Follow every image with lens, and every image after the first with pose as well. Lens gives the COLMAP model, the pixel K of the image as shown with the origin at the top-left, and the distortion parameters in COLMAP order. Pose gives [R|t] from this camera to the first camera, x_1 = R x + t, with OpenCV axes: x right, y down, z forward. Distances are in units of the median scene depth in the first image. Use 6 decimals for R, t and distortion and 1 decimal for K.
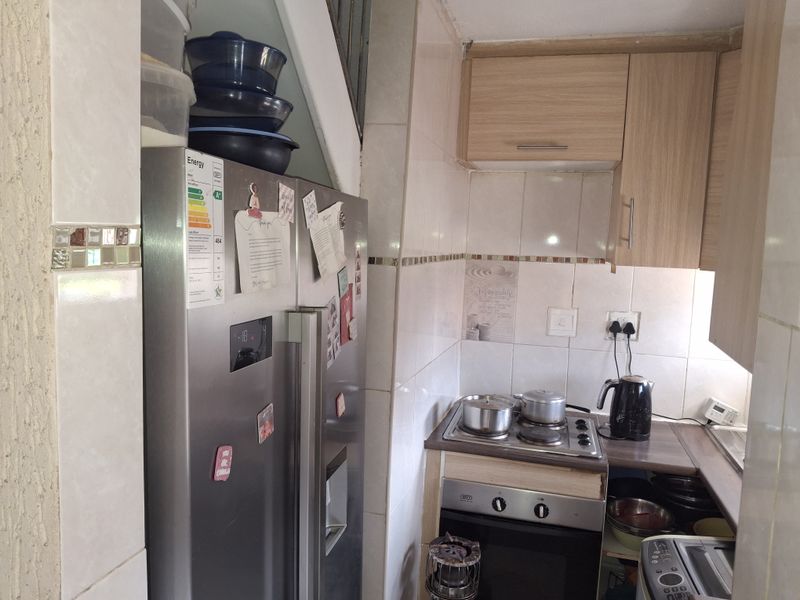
lens RADIAL K [[585.2, 0, 400.0], [0, 585.2, 300.0], [0, 0, 1]] dist [0.109079, -0.217837]
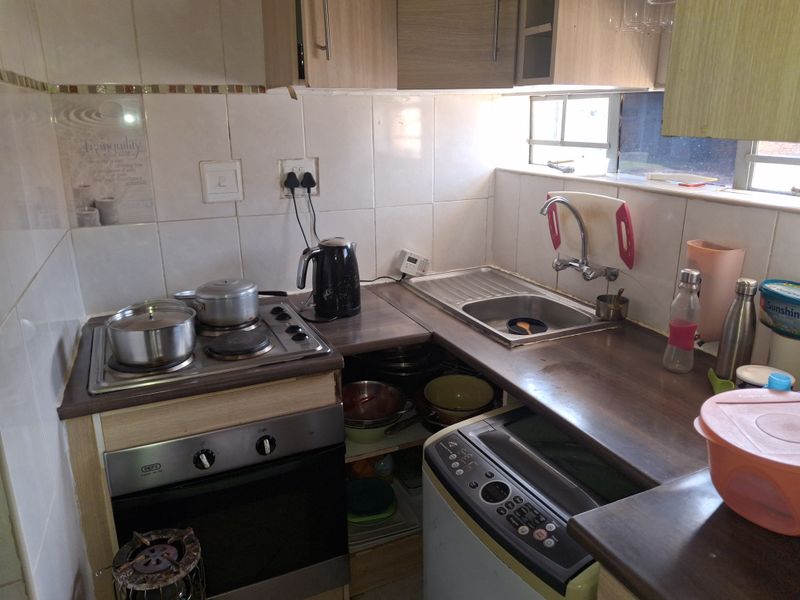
lens RADIAL K [[585.2, 0, 400.0], [0, 585.2, 300.0], [0, 0, 1]] dist [0.109079, -0.217837]
pose [[0.776068, -0.227447, 0.588206, -0.013401], [0.100822, 0.965450, 0.240296, 0.028468], [-0.622537, -0.127182, 0.772187, 0.330738]]
